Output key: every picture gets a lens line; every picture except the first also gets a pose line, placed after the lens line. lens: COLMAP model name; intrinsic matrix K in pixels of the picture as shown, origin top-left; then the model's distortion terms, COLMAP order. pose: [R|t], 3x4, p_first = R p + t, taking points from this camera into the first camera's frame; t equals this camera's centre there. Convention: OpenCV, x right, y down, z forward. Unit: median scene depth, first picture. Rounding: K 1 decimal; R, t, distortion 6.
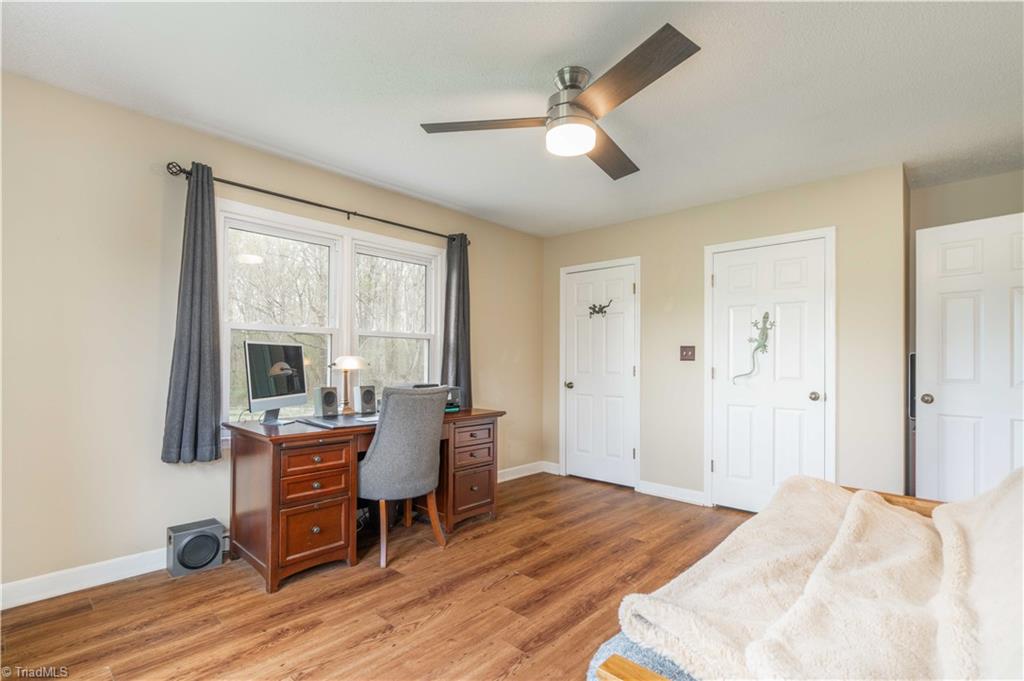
lens RADIAL K [[468.5, 0, 517.4], [0, 468.5, 342.4], [0, 0, 1]] dist [-0.009626, 0.000566]
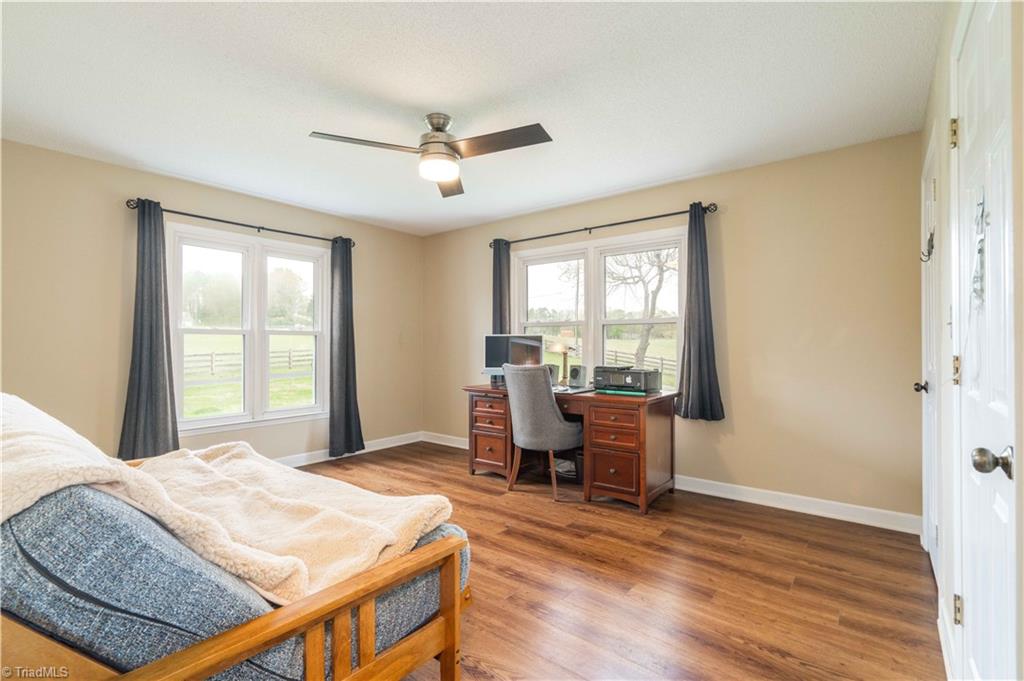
lens RADIAL K [[468.5, 0, 517.4], [0, 468.5, 342.4], [0, 0, 1]] dist [-0.009626, 0.000566]
pose [[0.094724, -0.004320, -0.995494, 1.034059], [0.049662, 0.998766, 0.000391, 0.019593], [0.994264, -0.049475, 0.094822, 0.802350]]
